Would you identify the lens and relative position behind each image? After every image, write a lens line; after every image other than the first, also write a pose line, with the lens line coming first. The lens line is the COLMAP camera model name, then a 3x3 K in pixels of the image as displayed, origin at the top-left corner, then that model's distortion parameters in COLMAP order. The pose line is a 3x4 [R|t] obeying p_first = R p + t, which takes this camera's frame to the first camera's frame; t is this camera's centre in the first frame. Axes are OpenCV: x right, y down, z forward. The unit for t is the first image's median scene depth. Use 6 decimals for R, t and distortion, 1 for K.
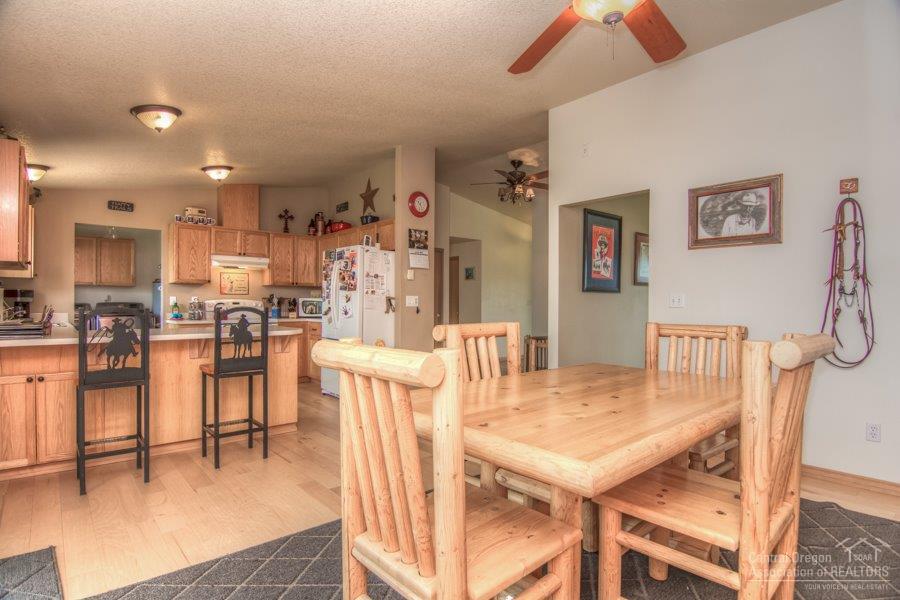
lens RADIAL K [[473.2, 0, 448.2], [0, 473.2, 299.1], [0, 0, 1]] dist [-0.001027, 0.000253]
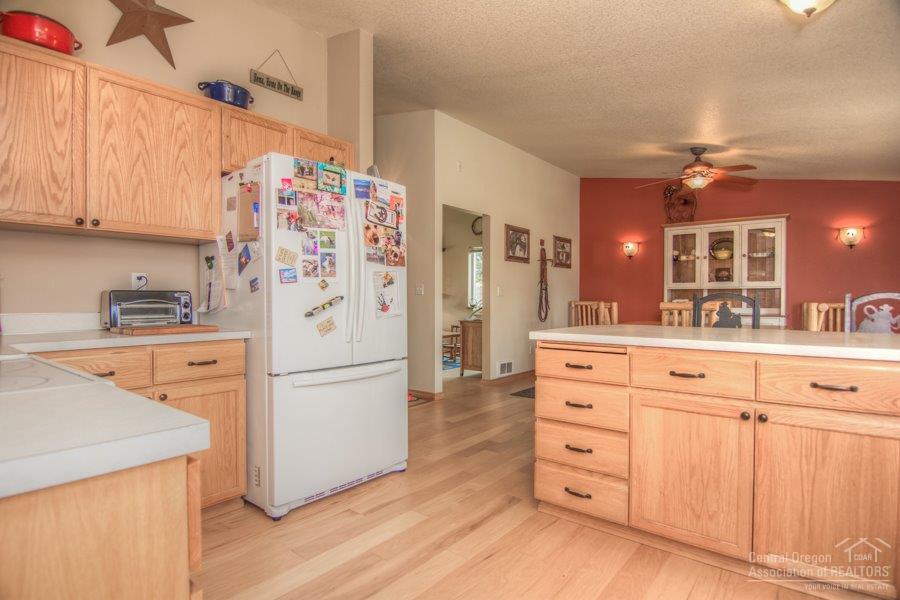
lens RADIAL K [[473.2, 0, 449.9], [0, 473.2, 305.5], [0, 0, 1]] dist [-0.001027, 0.000253]
pose [[-0.159693, -0.003682, 0.987160, -0.746412], [0.009957, 0.999936, 0.005341, 0.025258], [-0.987116, 0.010682, -0.159646, 1.026083]]
